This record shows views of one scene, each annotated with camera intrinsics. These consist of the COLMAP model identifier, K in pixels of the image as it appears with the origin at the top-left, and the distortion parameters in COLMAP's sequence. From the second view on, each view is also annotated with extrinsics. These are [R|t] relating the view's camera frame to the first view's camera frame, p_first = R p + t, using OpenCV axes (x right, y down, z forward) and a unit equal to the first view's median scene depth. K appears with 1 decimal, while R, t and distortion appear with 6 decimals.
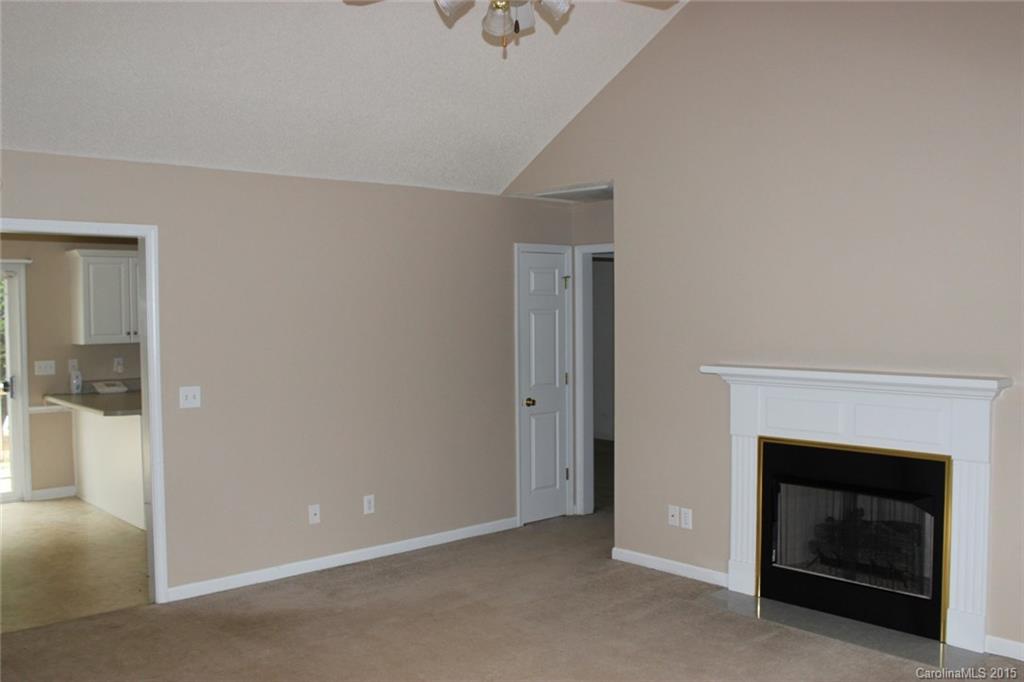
lens RADIAL K [[945.8, 0, 512.8], [0, 945.8, 337.8], [0, 0, 1]] dist [-0.003267, 0.000000]
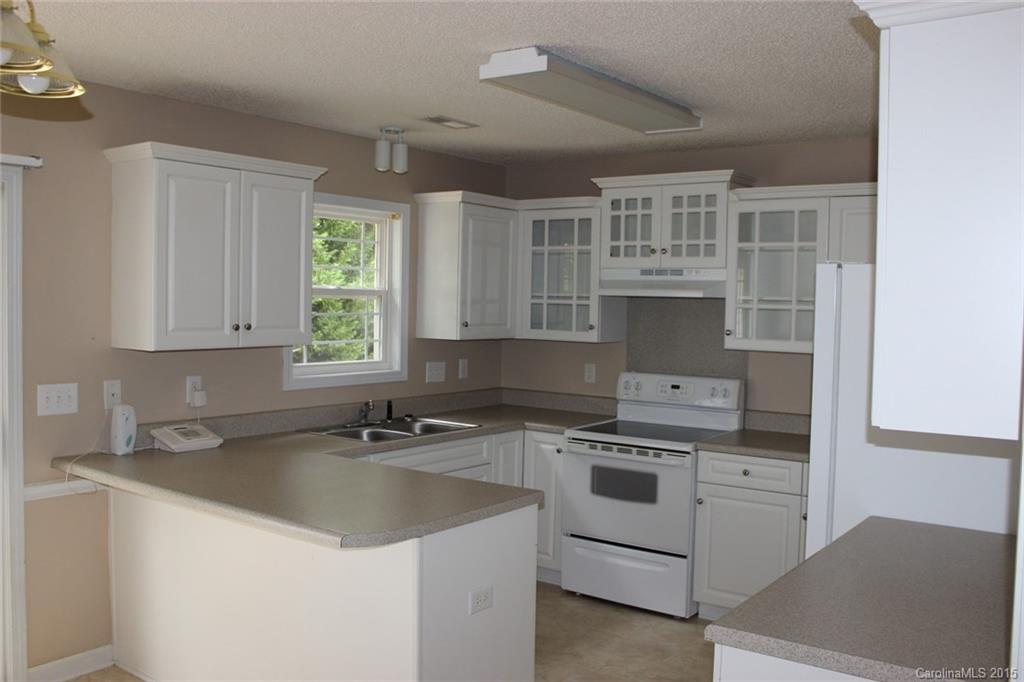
lens RADIAL K [[945.8, 0, 511.1], [0, 945.8, 345.9], [0, 0, 1]] dist [-0.003267, 0.000000]
pose [[0.982699, 0.017232, 0.184406, -0.360183], [-0.020676, 0.999646, 0.016772, -0.006354], [-0.184051, -0.020294, 0.982707, 0.503659]]
